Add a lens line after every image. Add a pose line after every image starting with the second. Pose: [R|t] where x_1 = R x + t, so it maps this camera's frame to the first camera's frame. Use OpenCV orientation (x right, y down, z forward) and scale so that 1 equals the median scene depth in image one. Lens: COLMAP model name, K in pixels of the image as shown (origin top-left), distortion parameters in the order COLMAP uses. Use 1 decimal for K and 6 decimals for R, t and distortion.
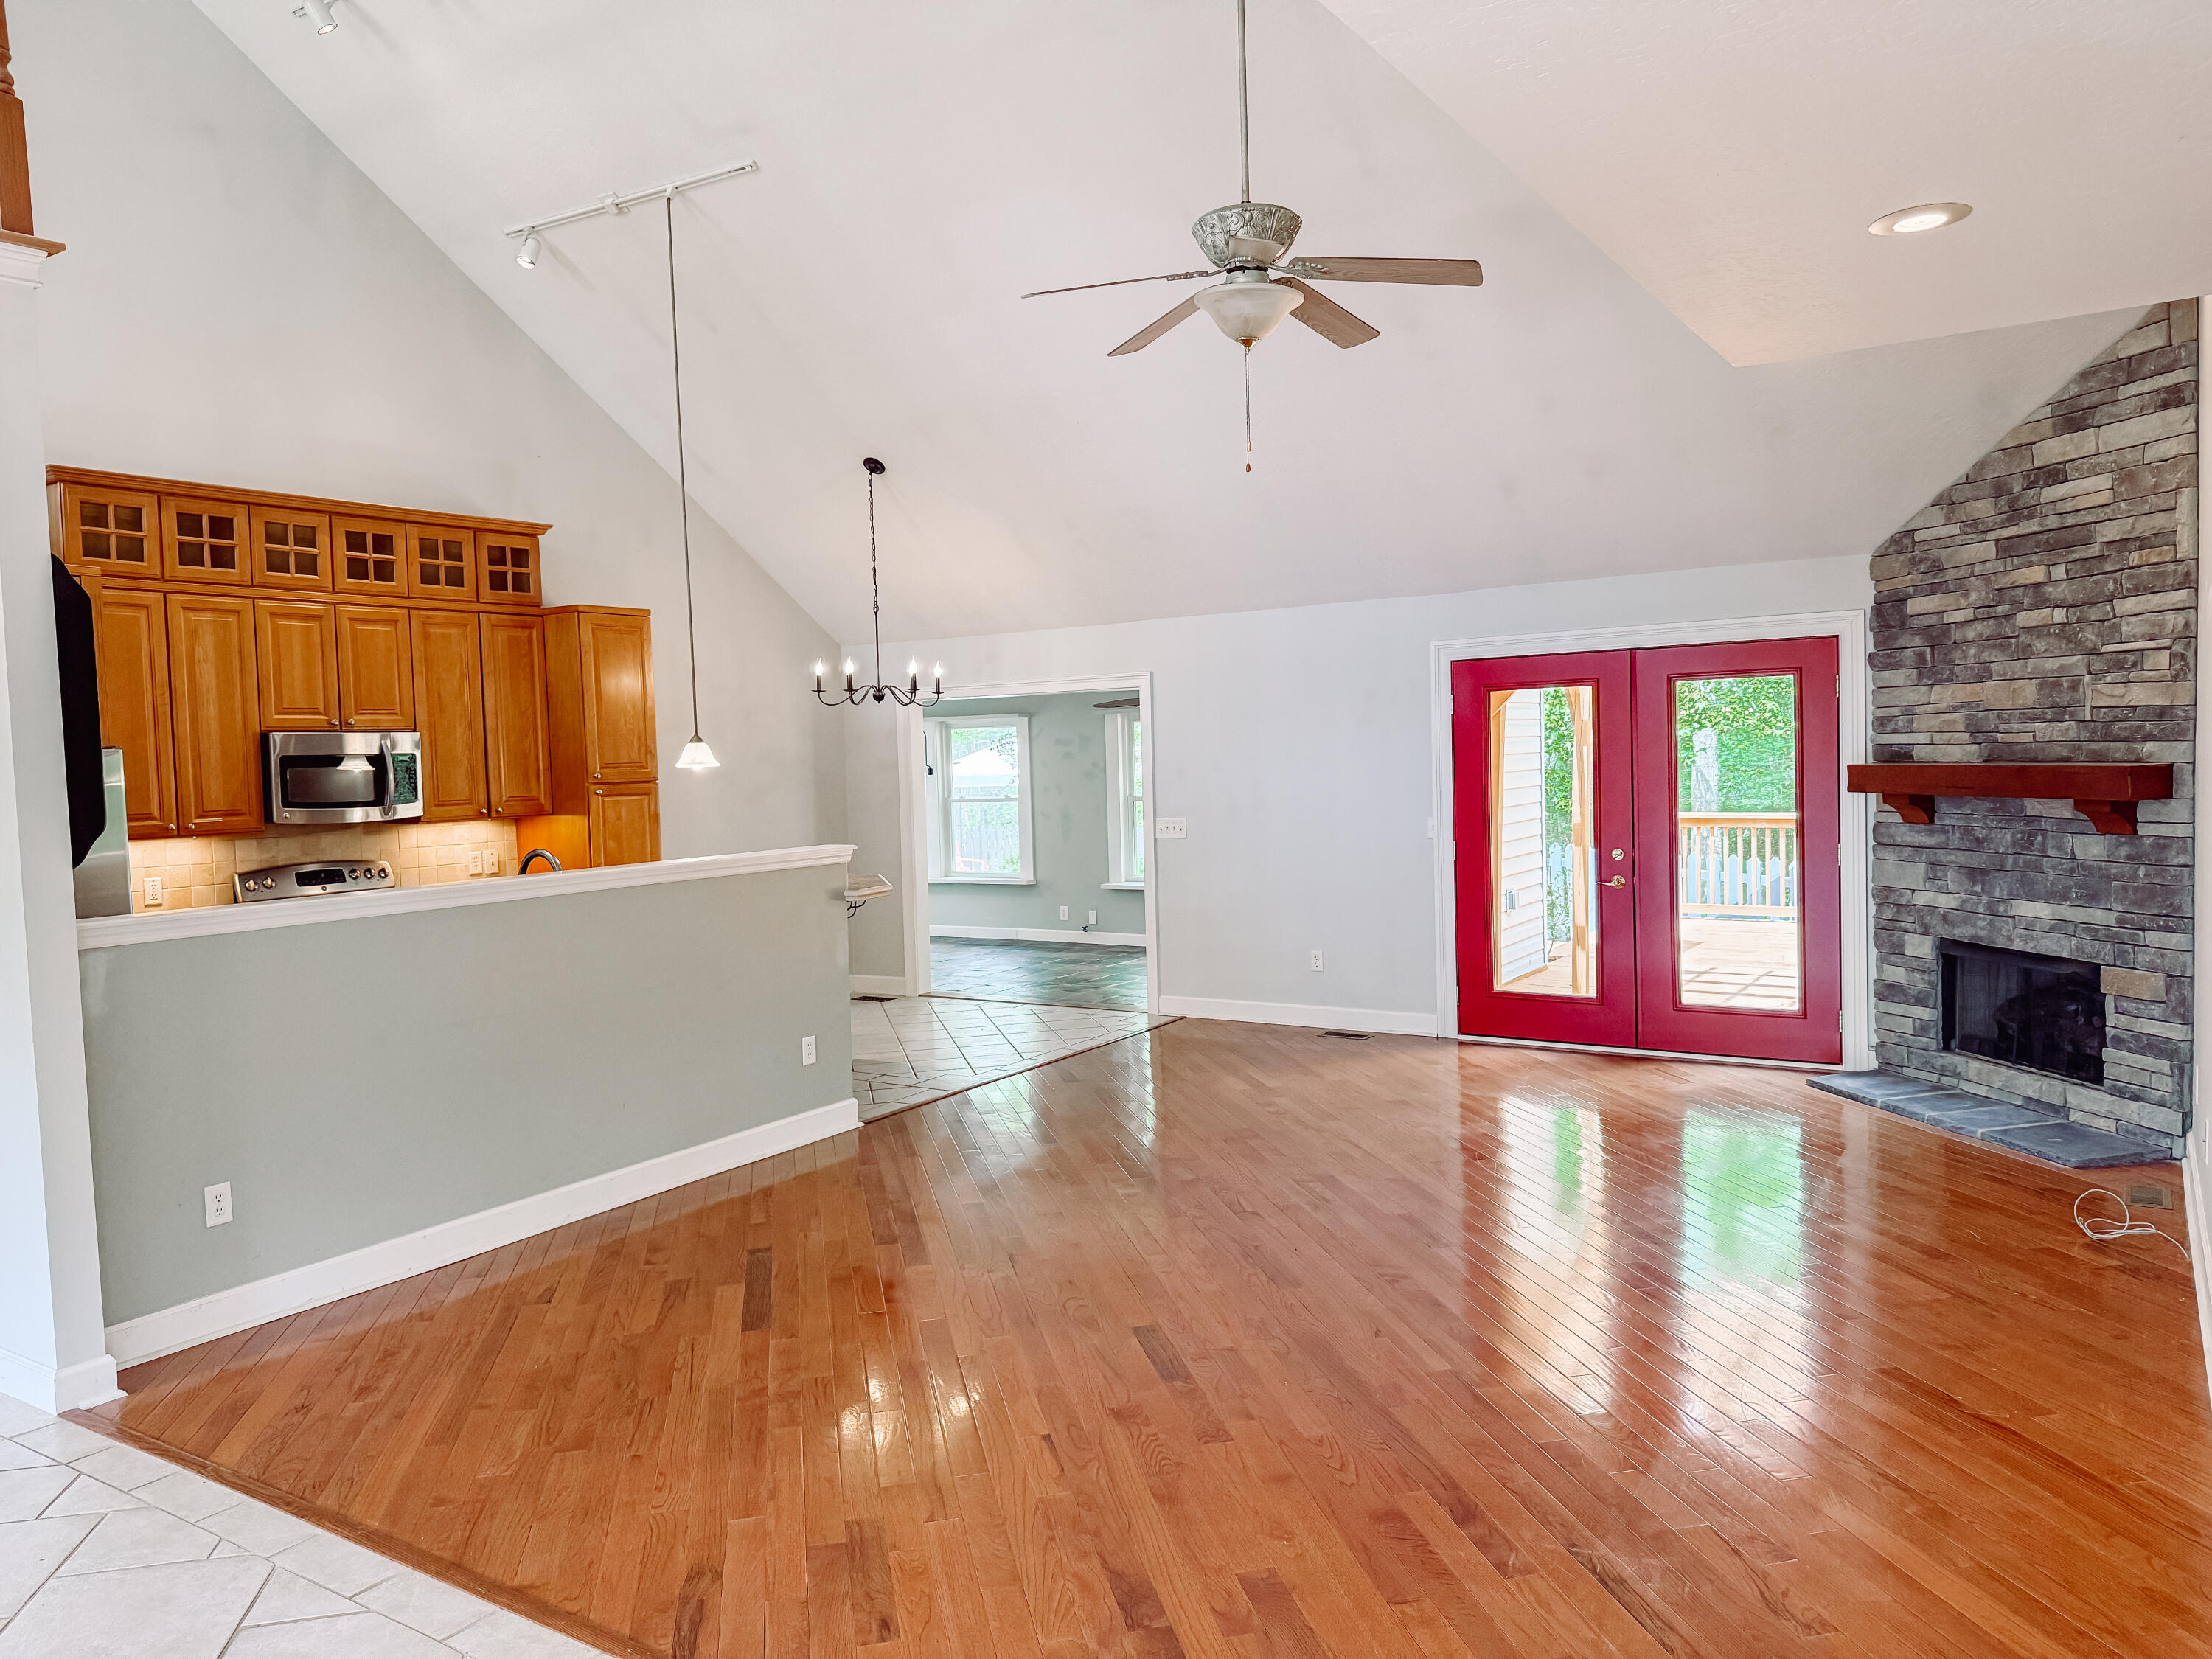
lens RADIAL K [[1565.2, 0, 1106.0], [0, 1565.2, 829.5], [0, 0, 1]] dist [0.087267, -0.107662]
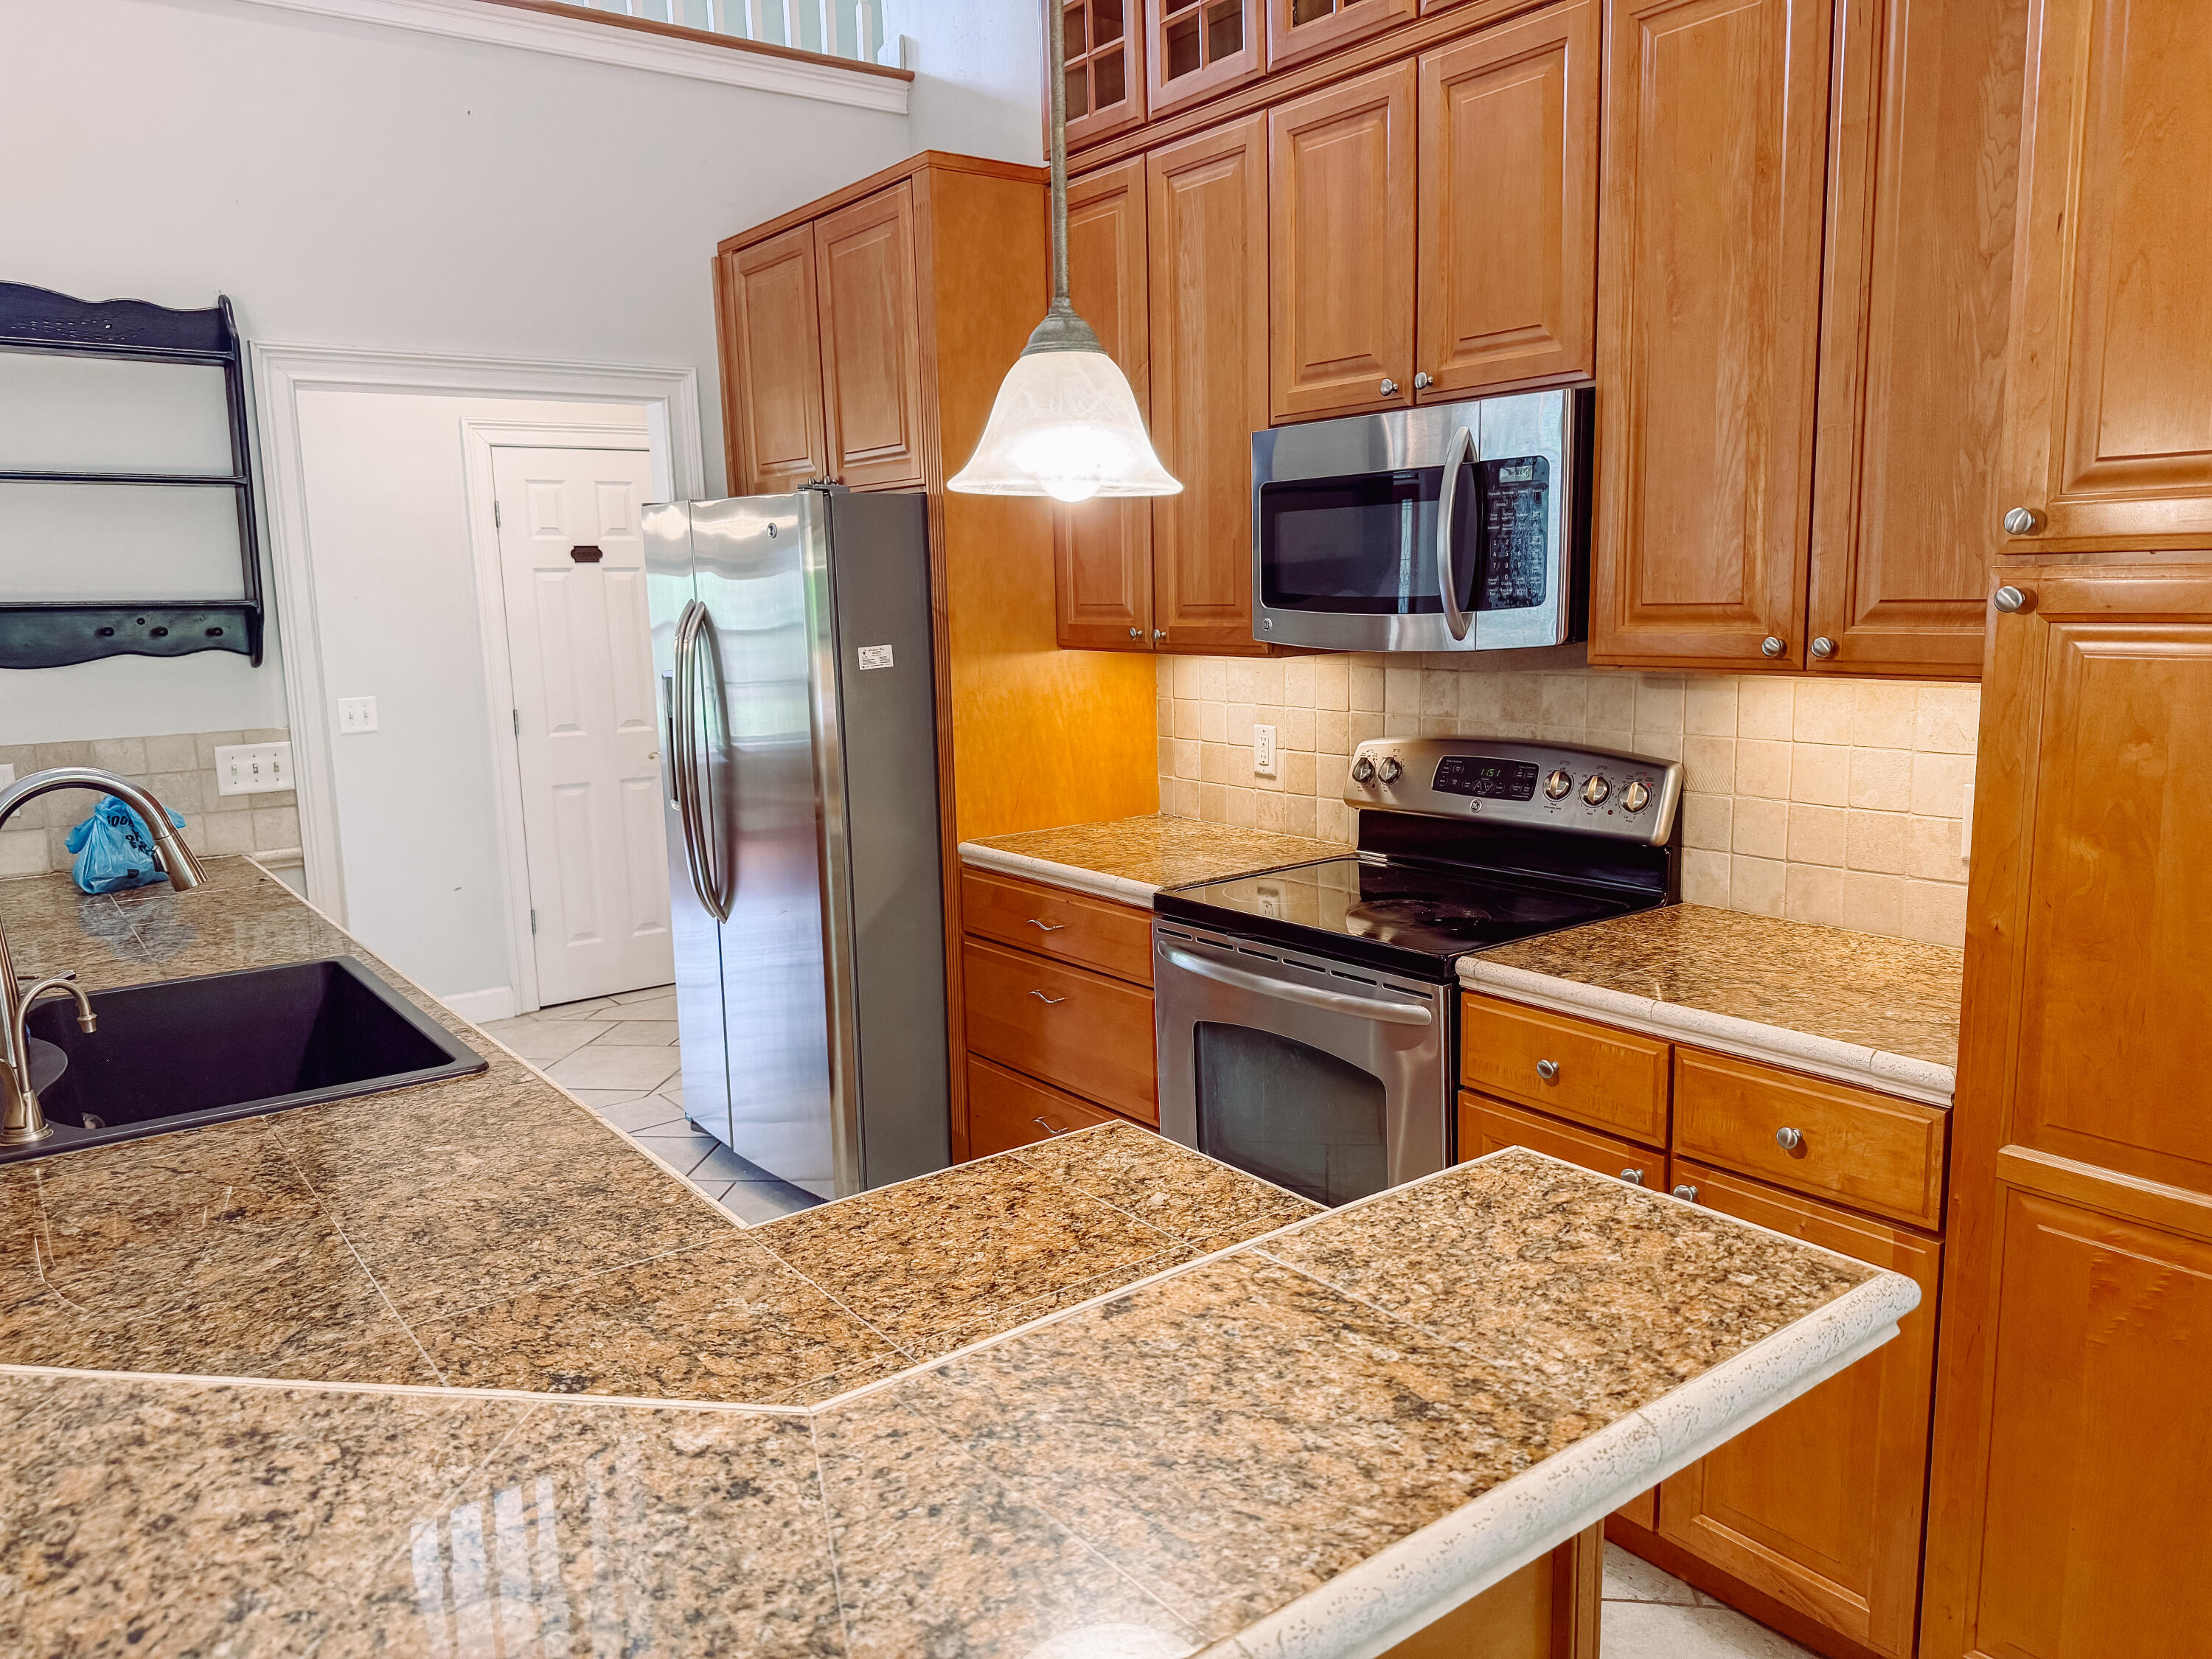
lens RADIAL K [[1577.1, 0, 1100.8], [0, 1577.1, 845.6], [0, 0, 1]] dist [0.077525, -0.118710]
pose [[-0.338957, 0.190293, -0.921356, -0.085395], [-0.014239, 0.978181, 0.207268, -0.038730], [0.940694, 0.083374, -0.328852, 1.113732]]
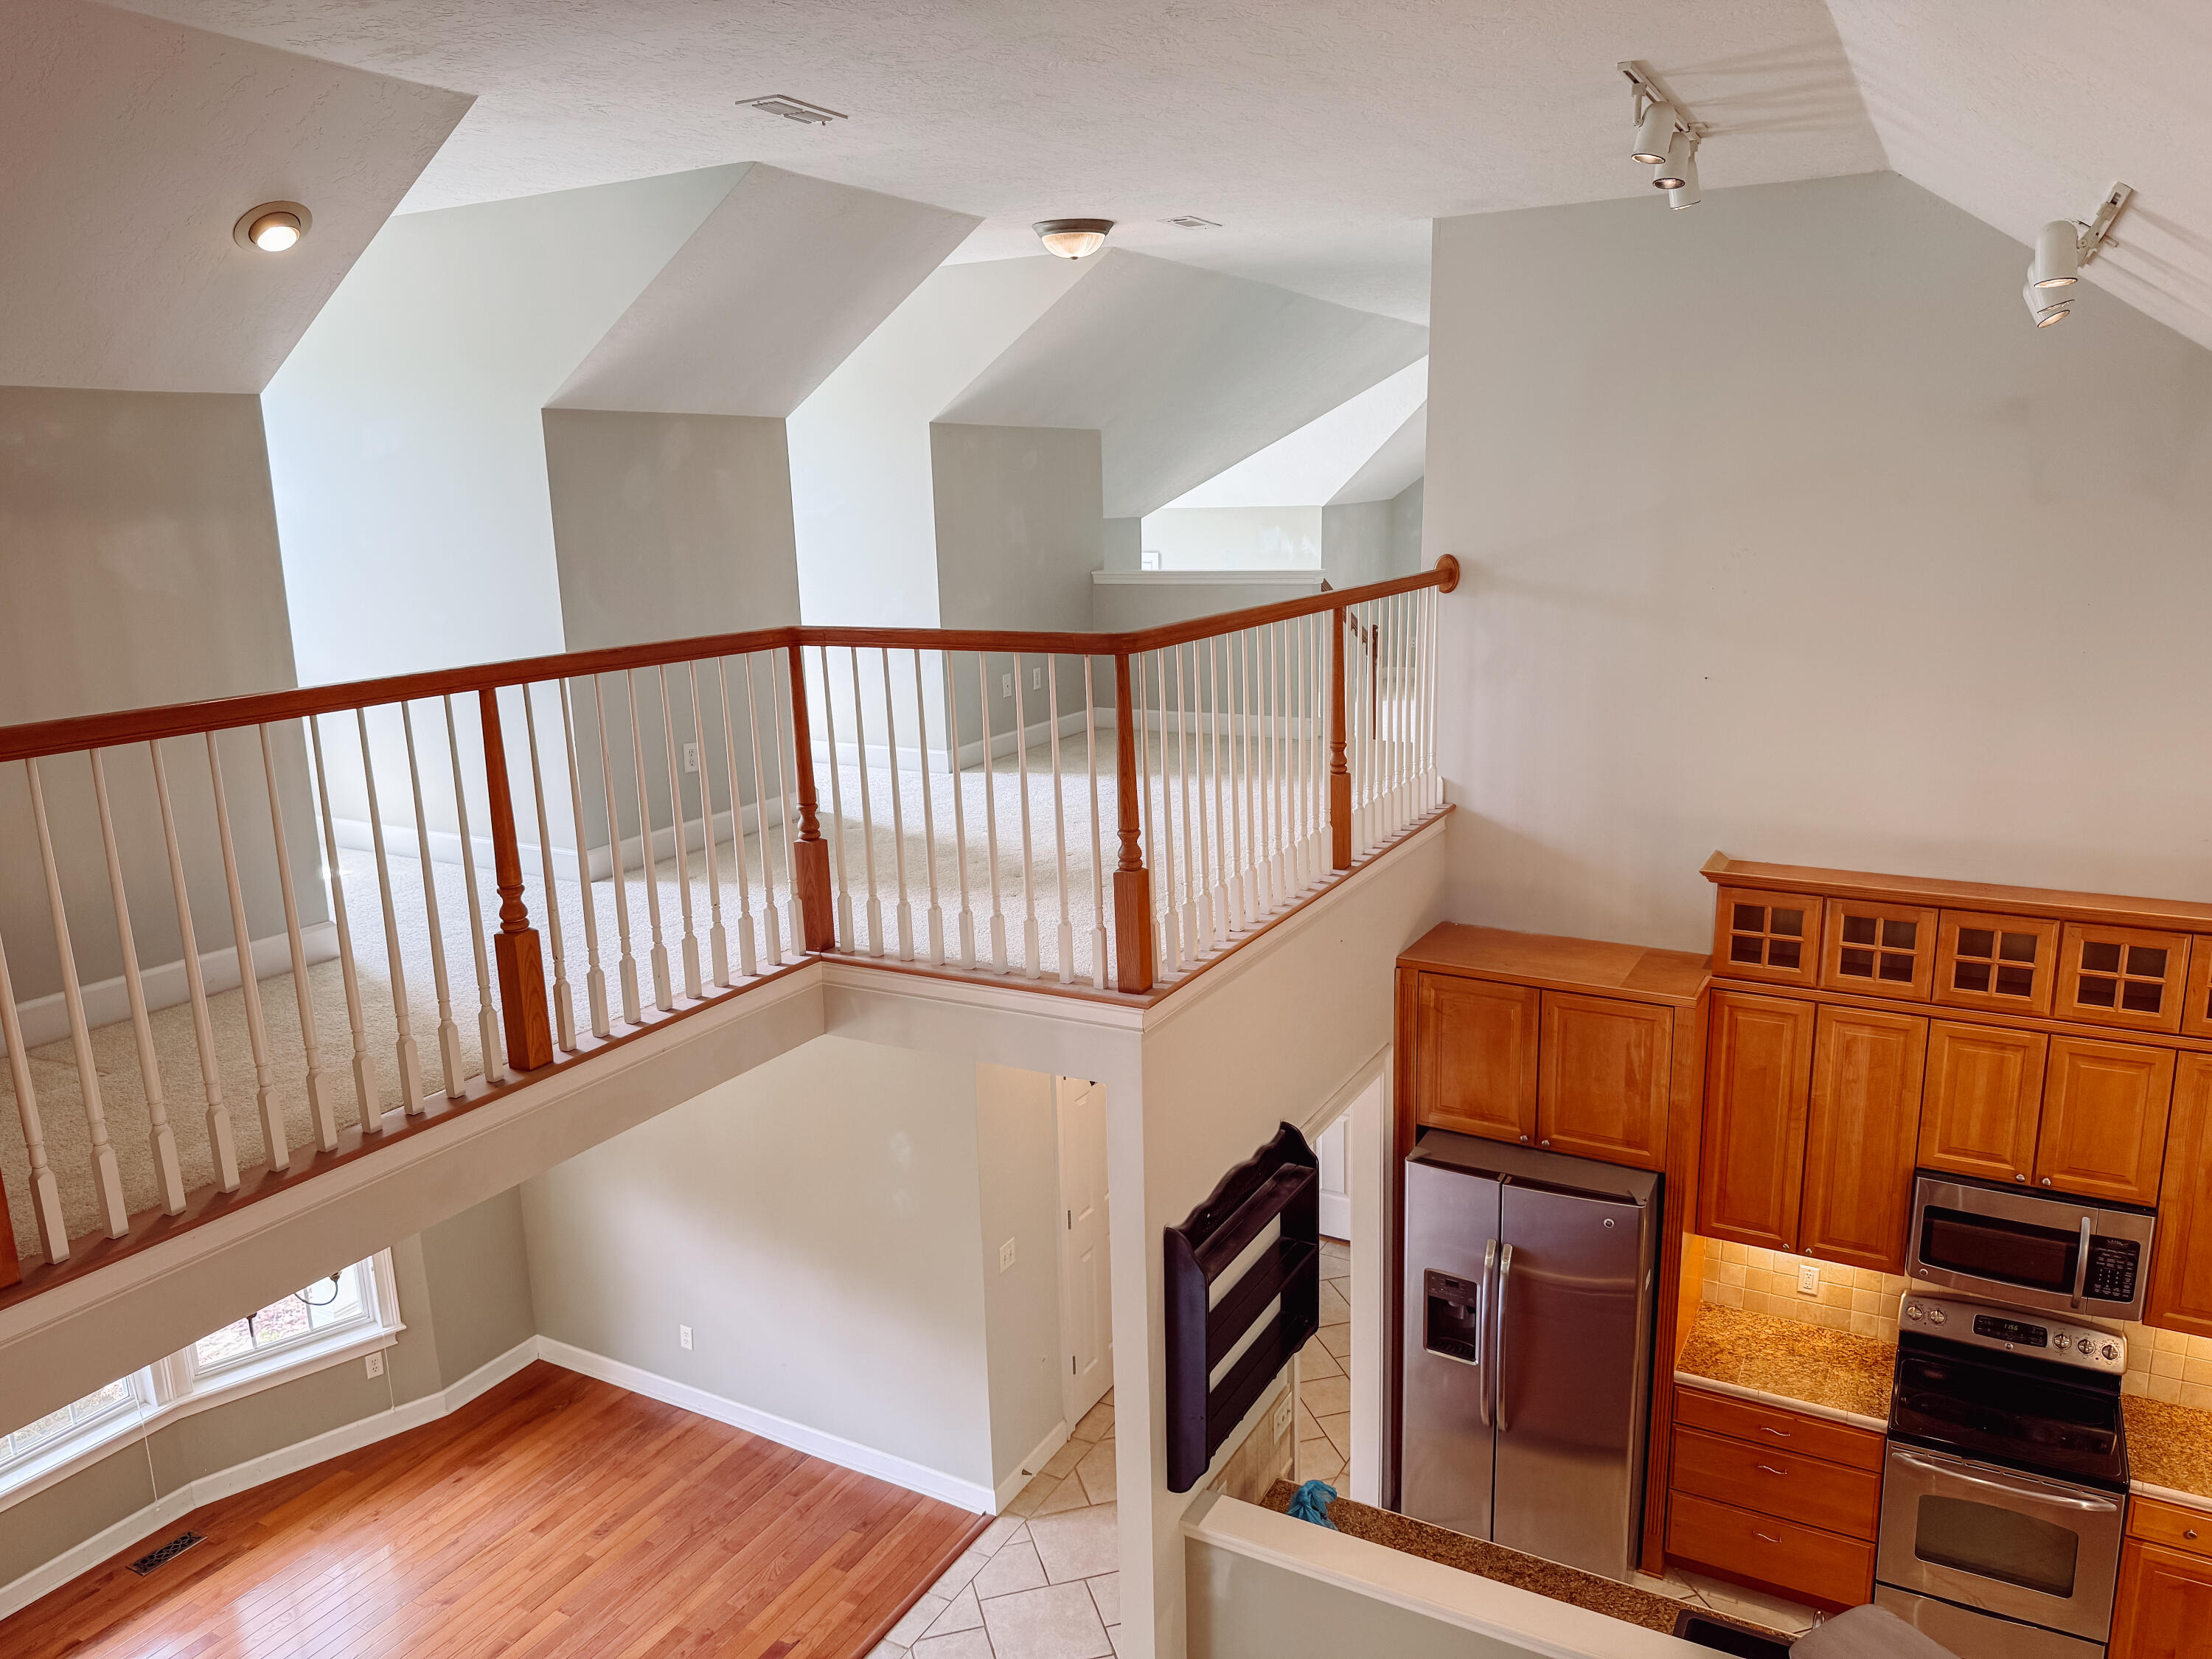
lens RADIAL K [[1565.2, 0, 1106.0], [0, 1565.2, 829.5], [0, 0, 1]] dist [0.087267, -0.107662]
pose [[0.077907, 0.239015, -0.967885, 0.200206], [-0.030238, 0.970956, 0.237339, -0.419794], [0.996502, 0.010777, 0.082872, 0.506884]]
